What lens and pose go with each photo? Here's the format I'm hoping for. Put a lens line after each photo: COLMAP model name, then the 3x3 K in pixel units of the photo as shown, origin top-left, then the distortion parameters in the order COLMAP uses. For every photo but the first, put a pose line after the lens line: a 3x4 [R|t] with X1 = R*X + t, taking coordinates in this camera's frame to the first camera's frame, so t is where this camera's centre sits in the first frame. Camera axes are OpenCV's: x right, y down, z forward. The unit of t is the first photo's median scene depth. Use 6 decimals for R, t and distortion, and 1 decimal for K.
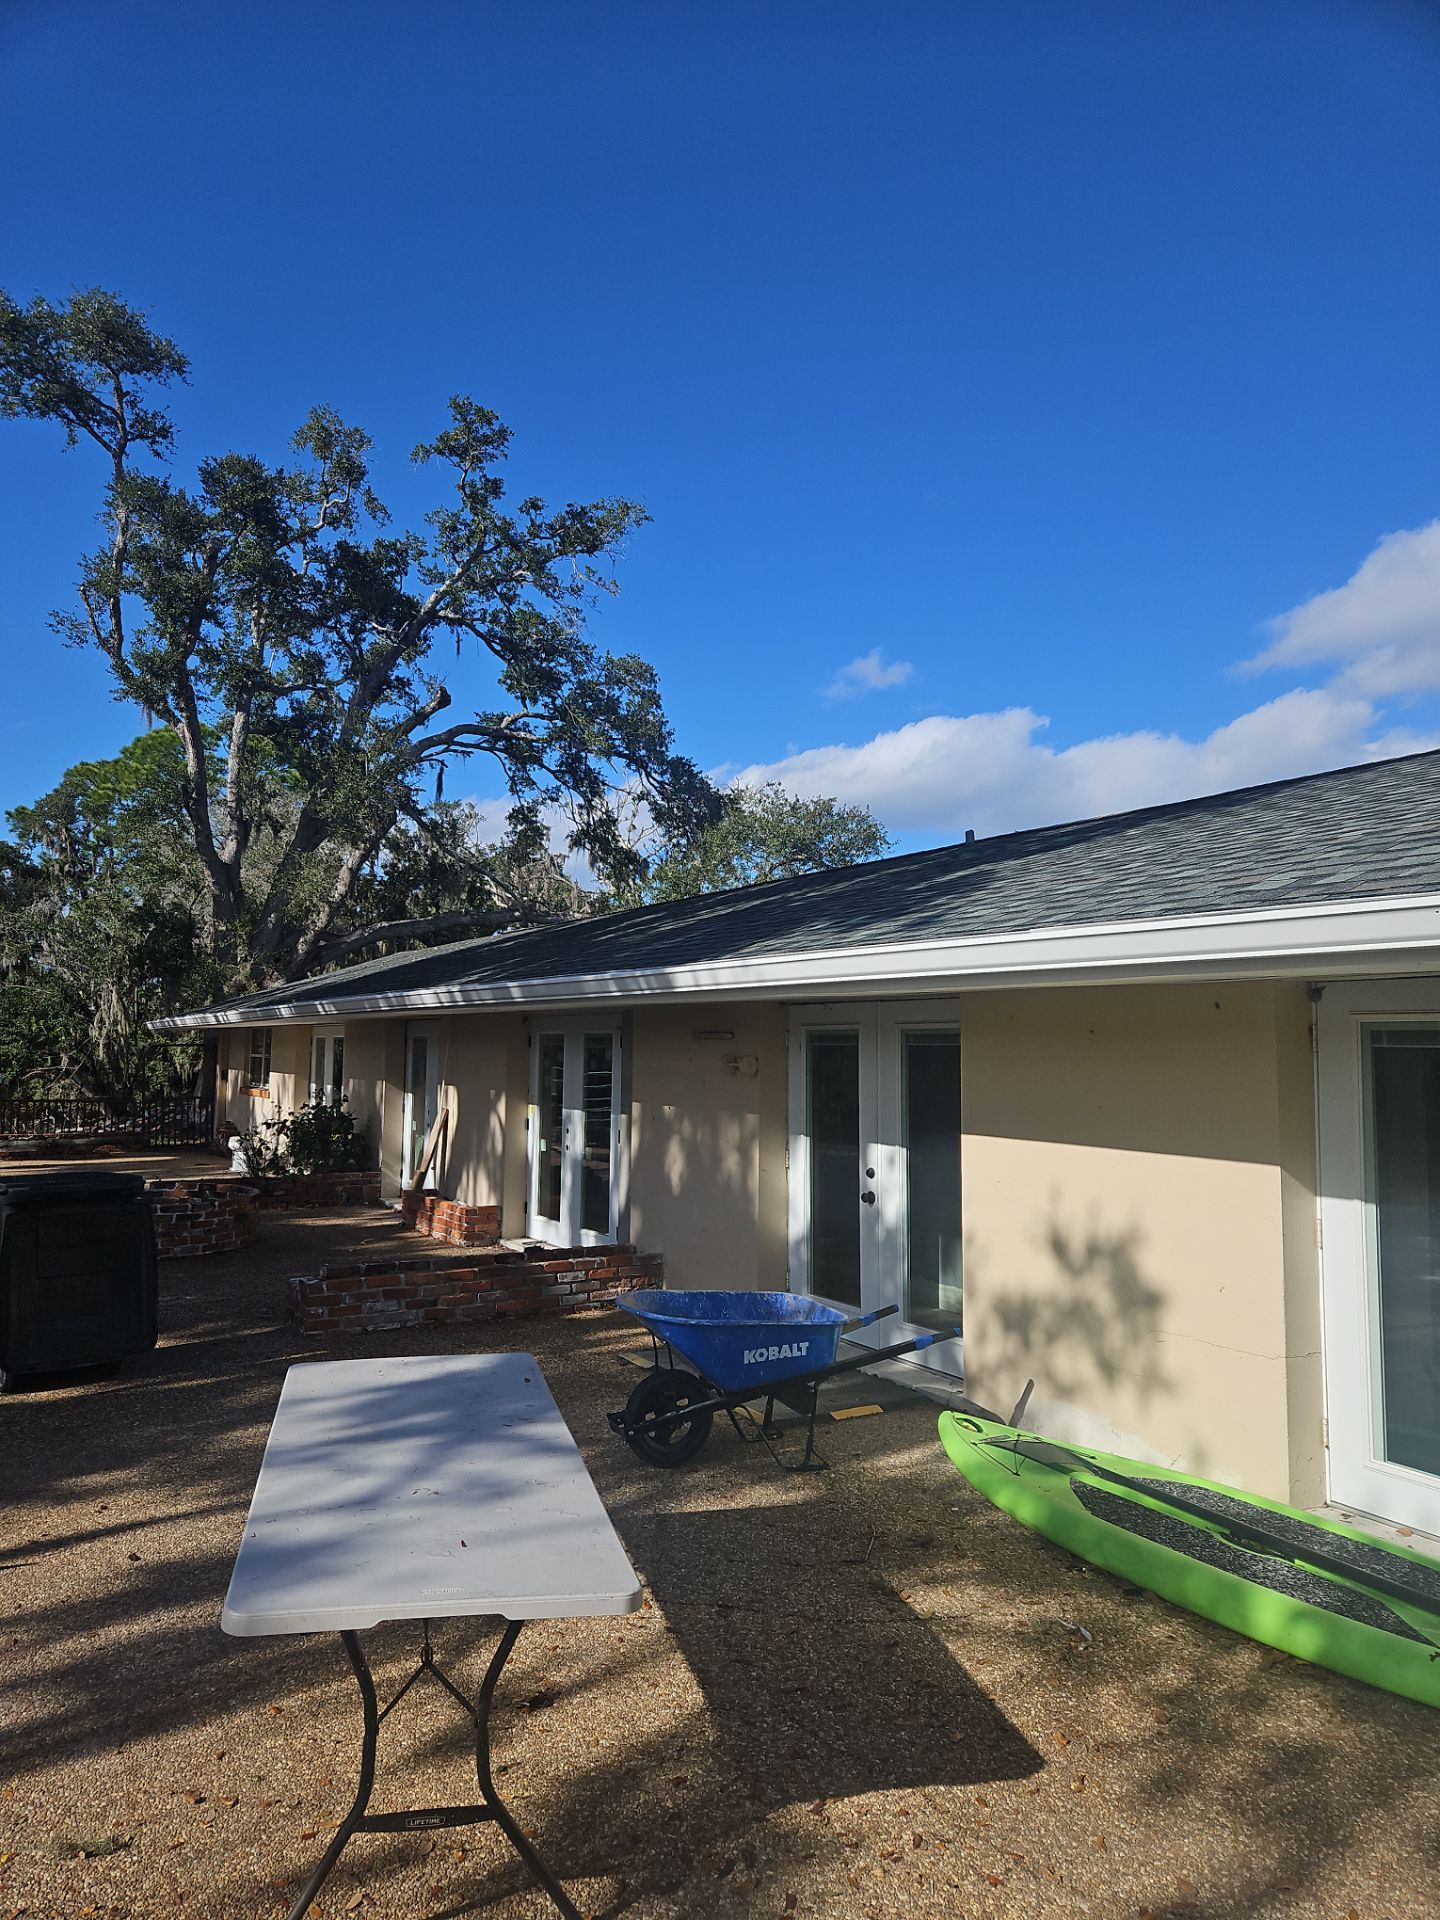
lens RADIAL K [[1314.7, 0, 718.5], [0, 1314.7, 966.9], [0, 0, 1]] dist [0.068387, -0.006772]
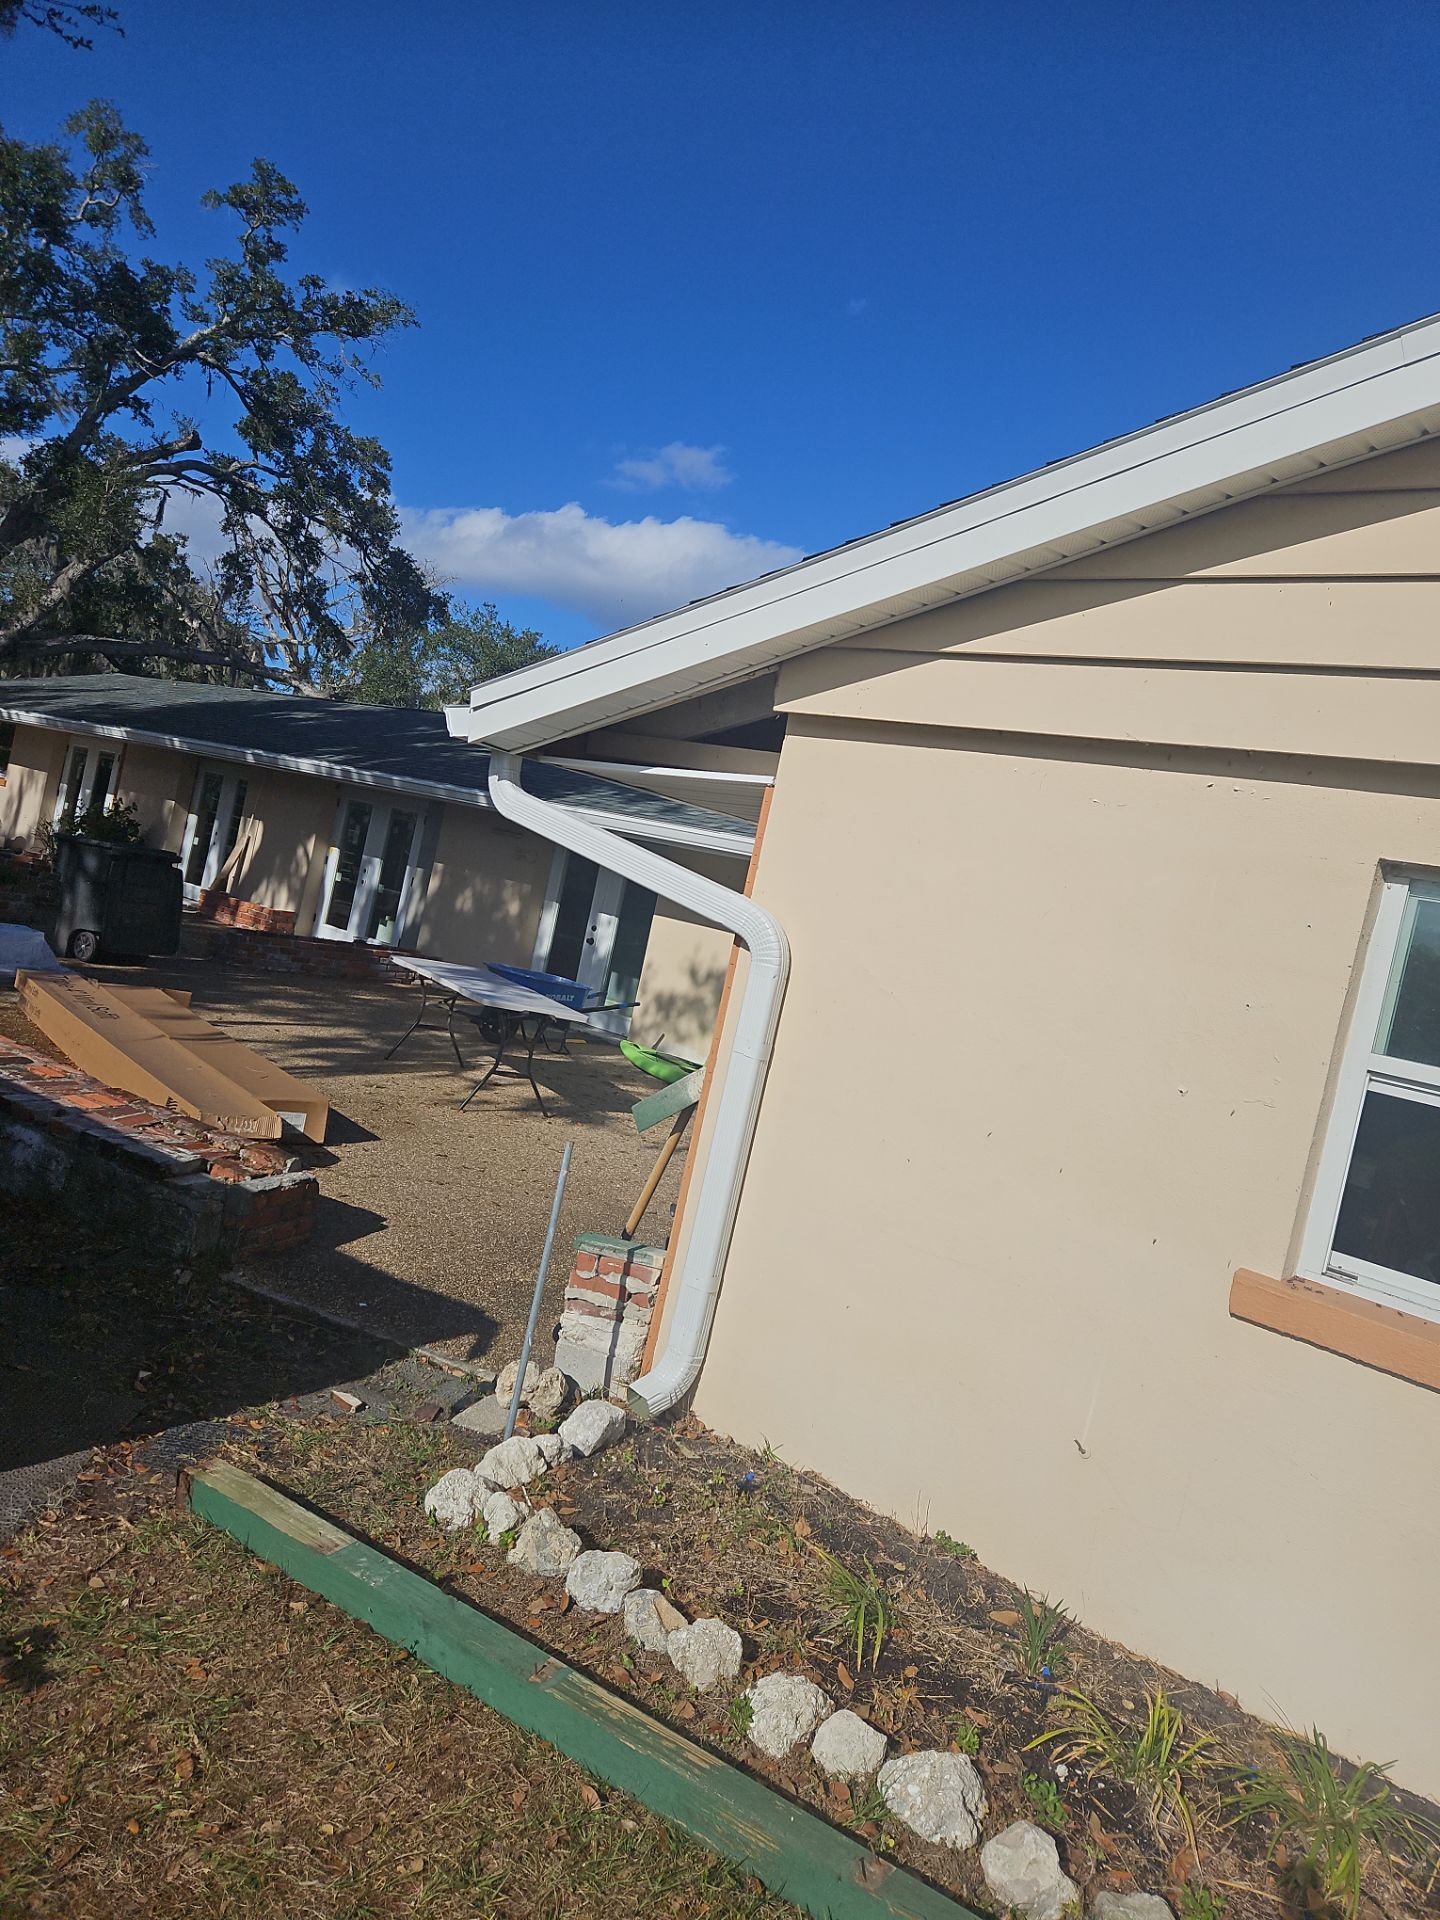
lens RADIAL K [[1314.7, 0, 718.5], [0, 1314.7, 966.9], [0, 0, 1]] dist [0.068387, -0.006772]
pose [[0.937189, 0.167475, 0.305988, -0.072455], [-0.212111, 0.970004, 0.118752, -0.011561], [-0.276921, -0.176196, 0.944600, -0.205914]]
